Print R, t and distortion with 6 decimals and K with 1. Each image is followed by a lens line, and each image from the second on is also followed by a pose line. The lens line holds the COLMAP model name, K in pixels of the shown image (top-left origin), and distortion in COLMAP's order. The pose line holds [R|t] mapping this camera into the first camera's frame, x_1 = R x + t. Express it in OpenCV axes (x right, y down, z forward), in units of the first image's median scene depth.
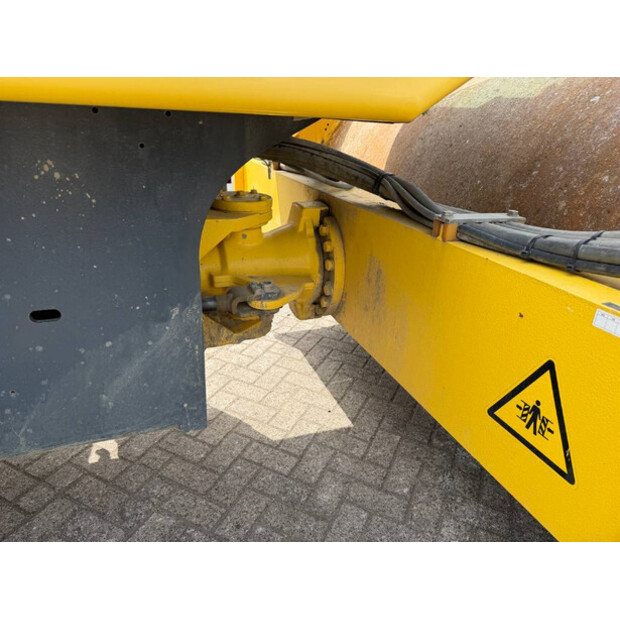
lens RADIAL K [[434.5, 0, 309.4], [0, 434.5, 310.5], [0, 0, 1]] dist [0.041324, -0.054151]
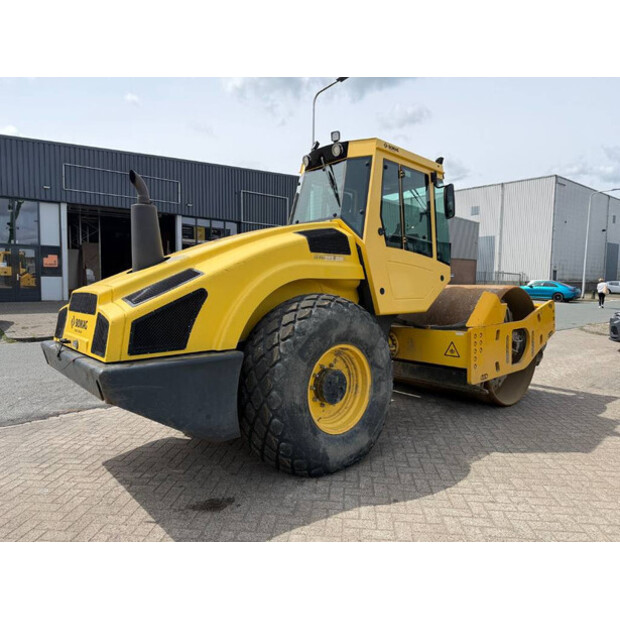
lens RADIAL K [[434.5, 0, 305.3], [0, 434.5, 308.0], [0, 0, 1]] dist [0.041324, -0.054151]
pose [[0.936536, -0.060388, 0.345330, -2.117015], [0.171498, 0.938056, -0.301065, 0.674412], [-0.305758, 0.341181, 0.888880, -2.461394]]
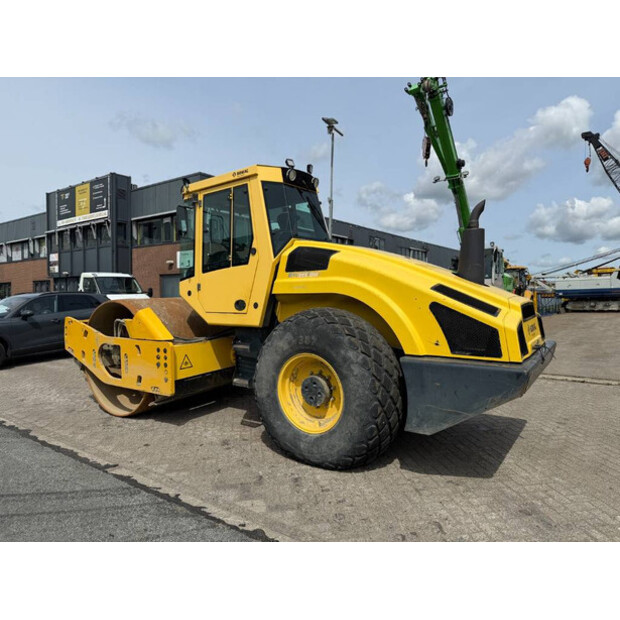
lens RADIAL K [[434.5, 0, 312.4], [0, 434.5, 308.2], [0, 0, 1]] dist [0.041324, -0.054151]
pose [[-0.580382, -0.069177, 0.811401, -3.958842], [0.310748, 0.902176, 0.299189, -1.629724], [-0.752723, 0.425785, -0.502111, 2.598349]]
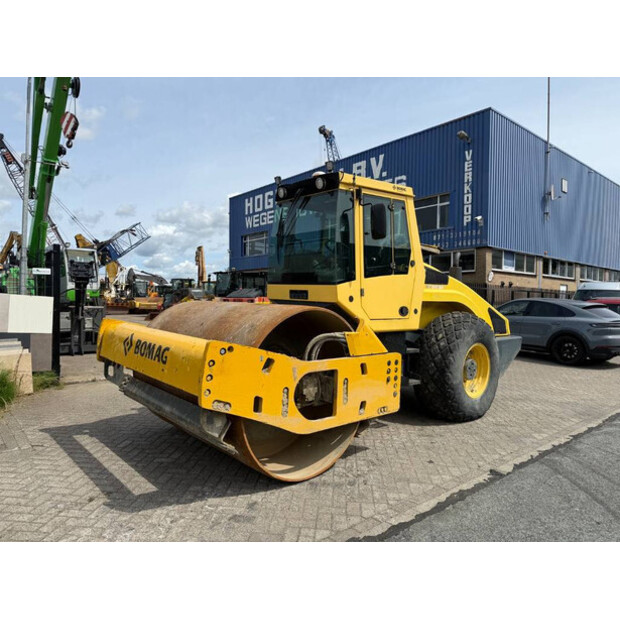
lens RADIAL K [[434.5, 0, 307.4], [0, 434.5, 307.4], [0, 0, 1]] dist [0.041324, -0.054151]
pose [[-0.928434, -0.054756, -0.367441, 1.671073], [-0.201234, 0.905529, 0.373527, -2.086886], [0.312275, 0.420737, -0.851742, 4.310084]]
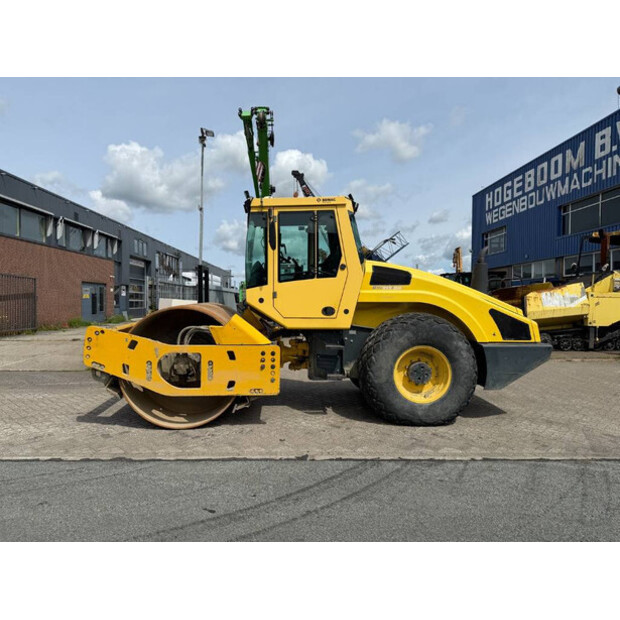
lens RADIAL K [[434.5, 0, 304.5], [0, 434.5, 309.4], [0, 0, 1]] dist [0.041324, -0.054151]
pose [[-0.955537, -0.060216, 0.288659, -1.643849], [0.069686, 0.905083, 0.419485, -2.603969], [-0.286520, 0.420949, -0.860644, 5.014372]]
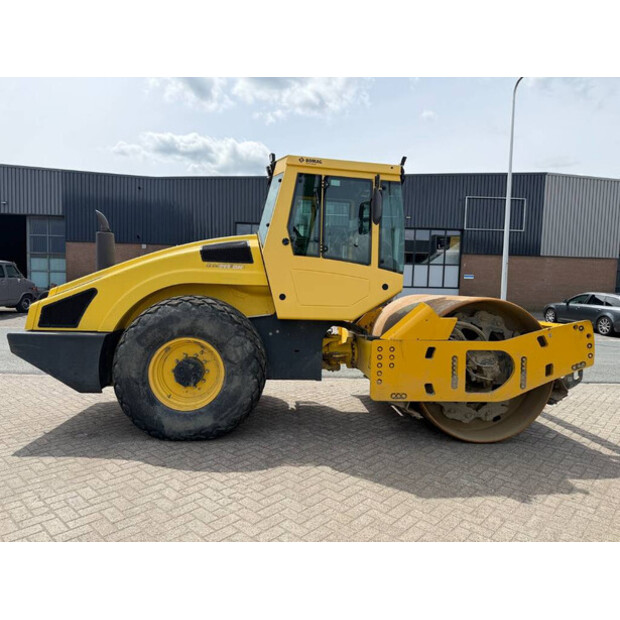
lens RADIAL K [[434.5, 0, 307.3], [0, 434.5, 311.6], [0, 0, 1]] dist [0.041324, -0.054151]
pose [[0.959906, -0.001450, -0.280319, 0.756743], [-0.097533, 0.935779, -0.338829, 0.952570], [0.262808, 0.352584, 0.898118, -2.837715]]
